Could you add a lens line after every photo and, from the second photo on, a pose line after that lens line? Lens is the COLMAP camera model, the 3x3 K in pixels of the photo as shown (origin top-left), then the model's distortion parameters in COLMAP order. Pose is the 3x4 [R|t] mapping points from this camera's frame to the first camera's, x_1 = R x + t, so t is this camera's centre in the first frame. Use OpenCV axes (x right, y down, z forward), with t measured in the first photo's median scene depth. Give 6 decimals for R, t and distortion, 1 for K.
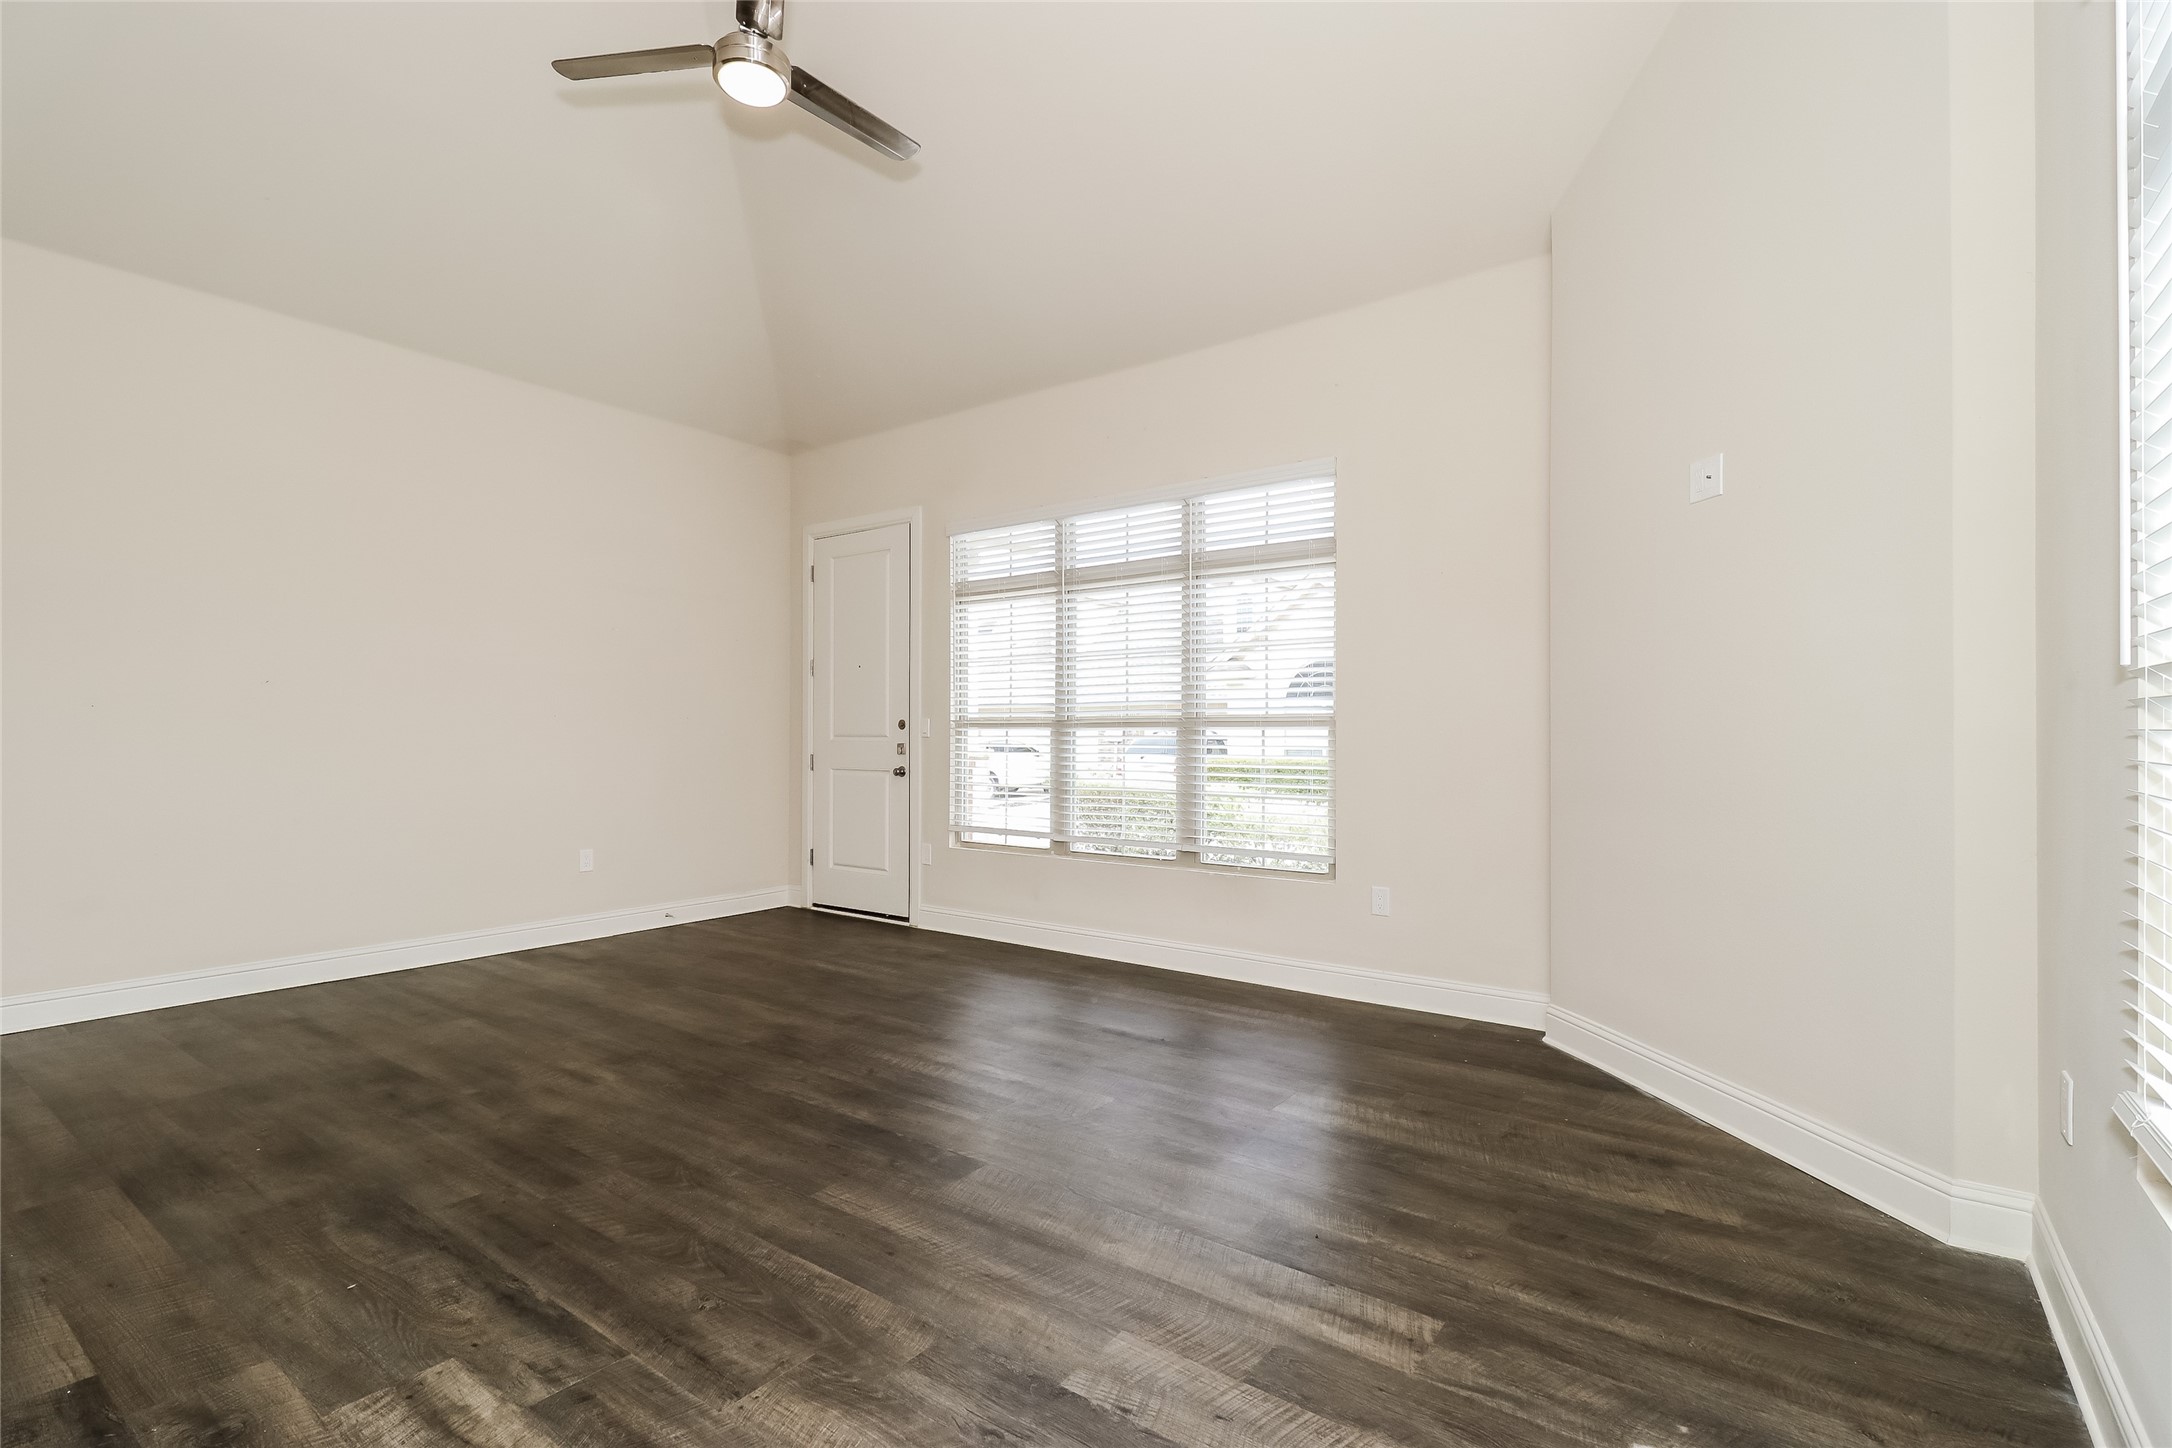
lens RADIAL K [[1007.7, 0, 1086.1], [0, 1007.7, 706.0], [0, 0, 1]] dist [0.001981, -0.000076]
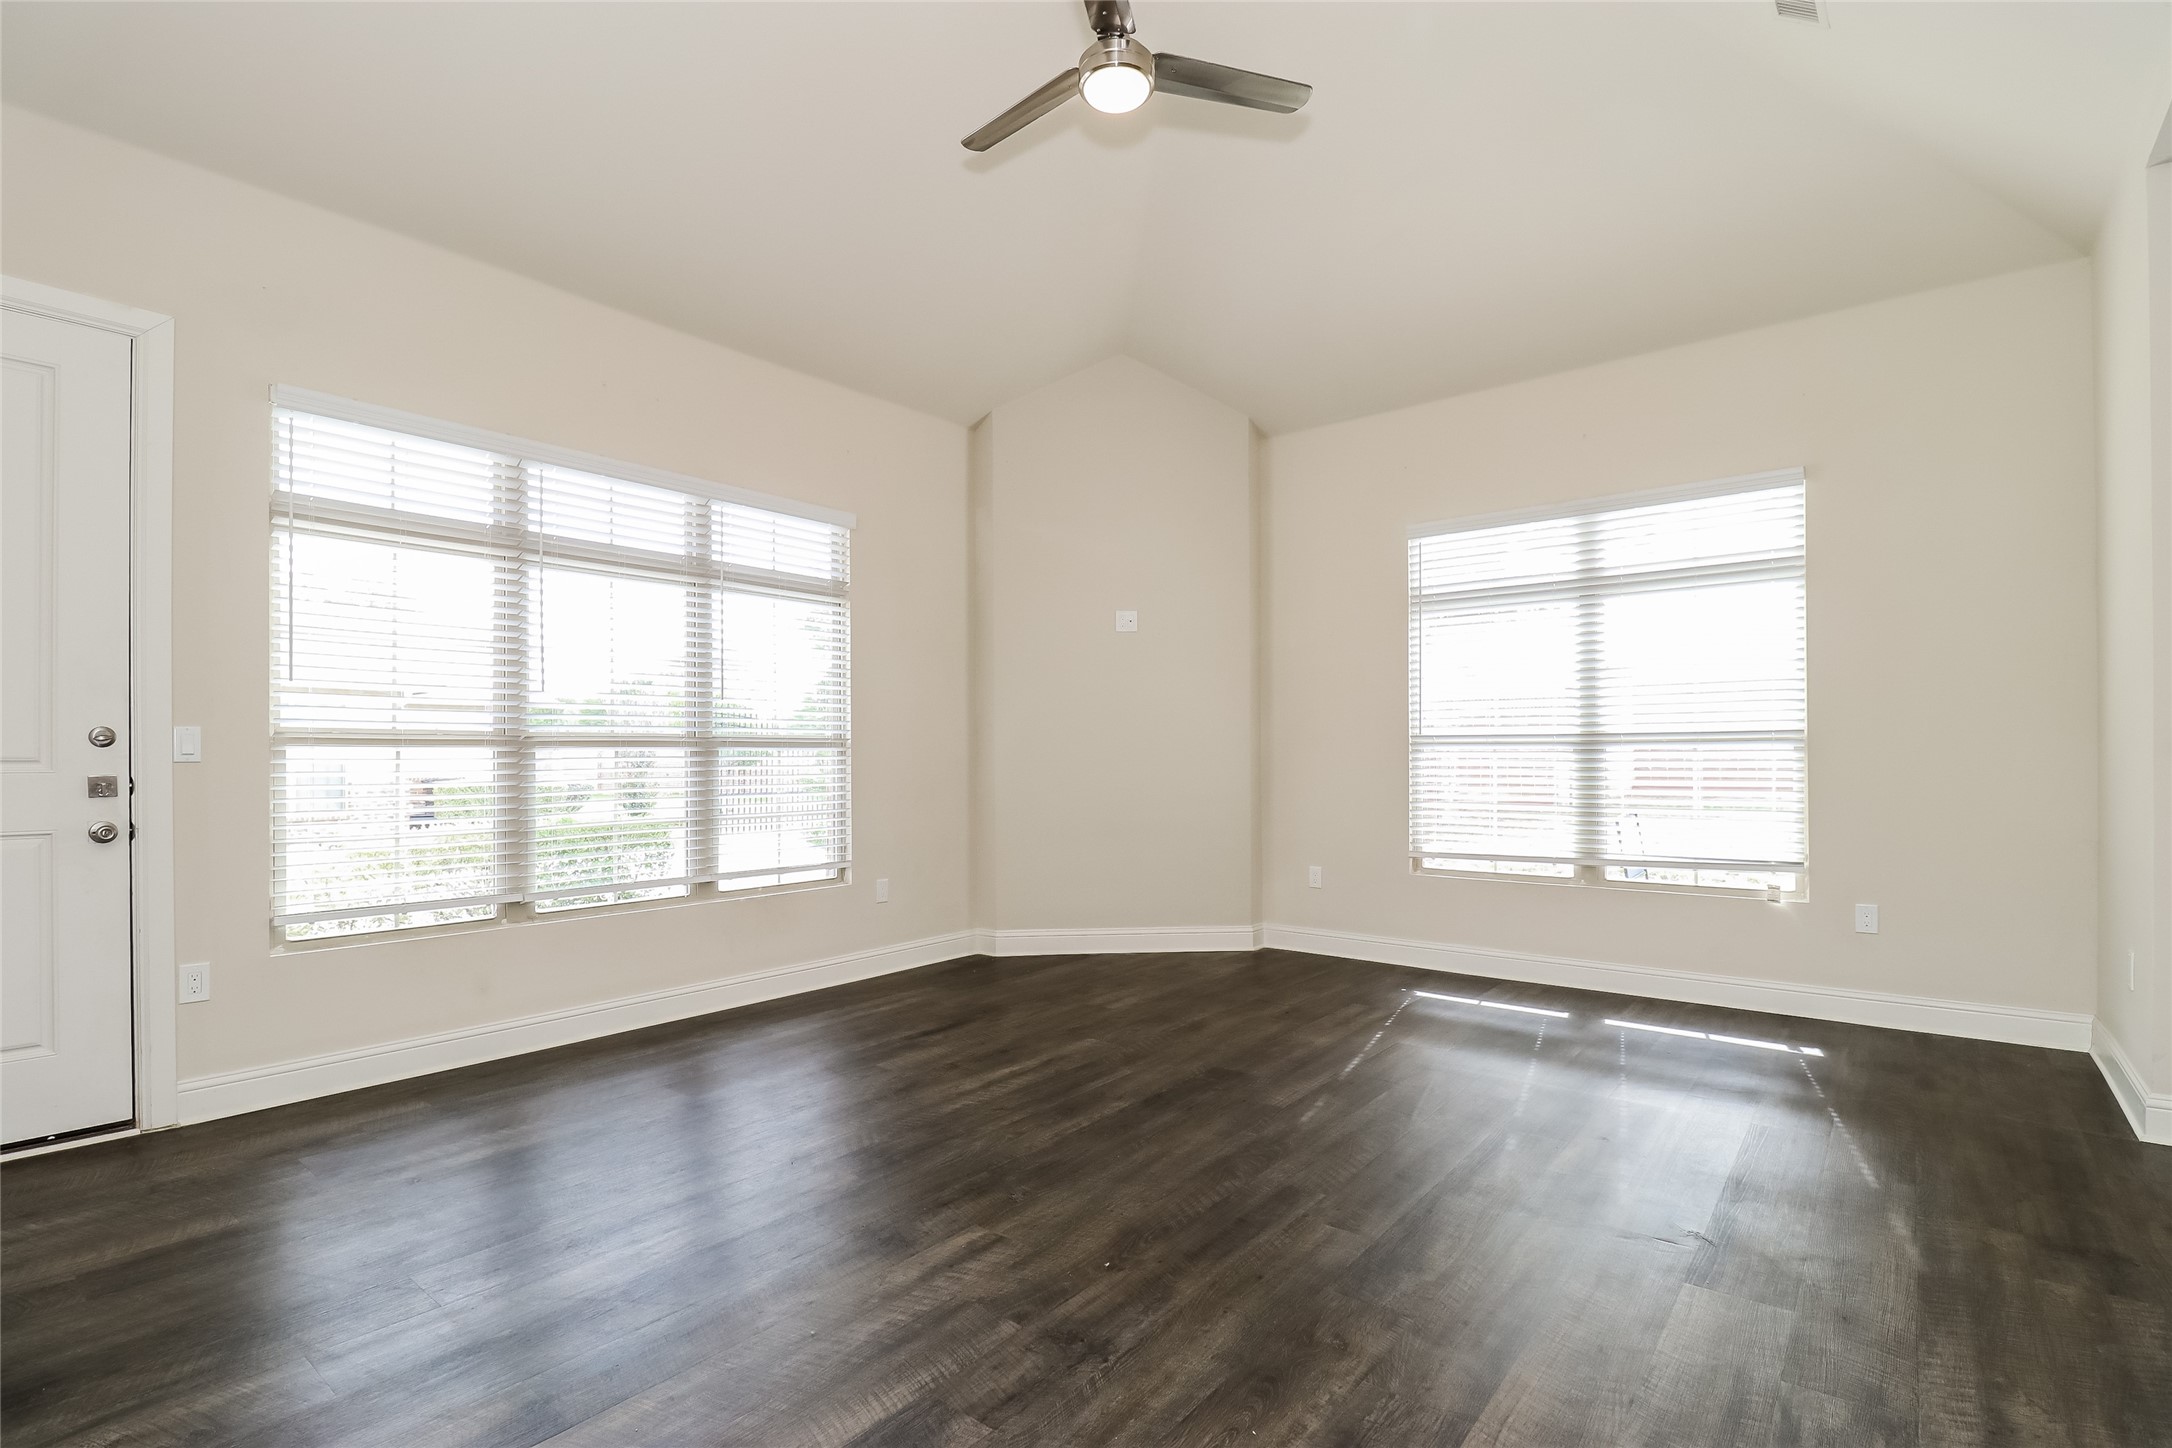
lens RADIAL K [[1032.2, 0, 1086.6], [0, 1032.2, 733.6], [0, 0, 1]] dist [-0.002007, -0.000331]
pose [[0.036745, 0.017299, 0.999175, -0.788650], [-0.027311, 0.999494, -0.016300, 0.013269], [-0.998951, -0.026689, 0.037199, 0.587449]]
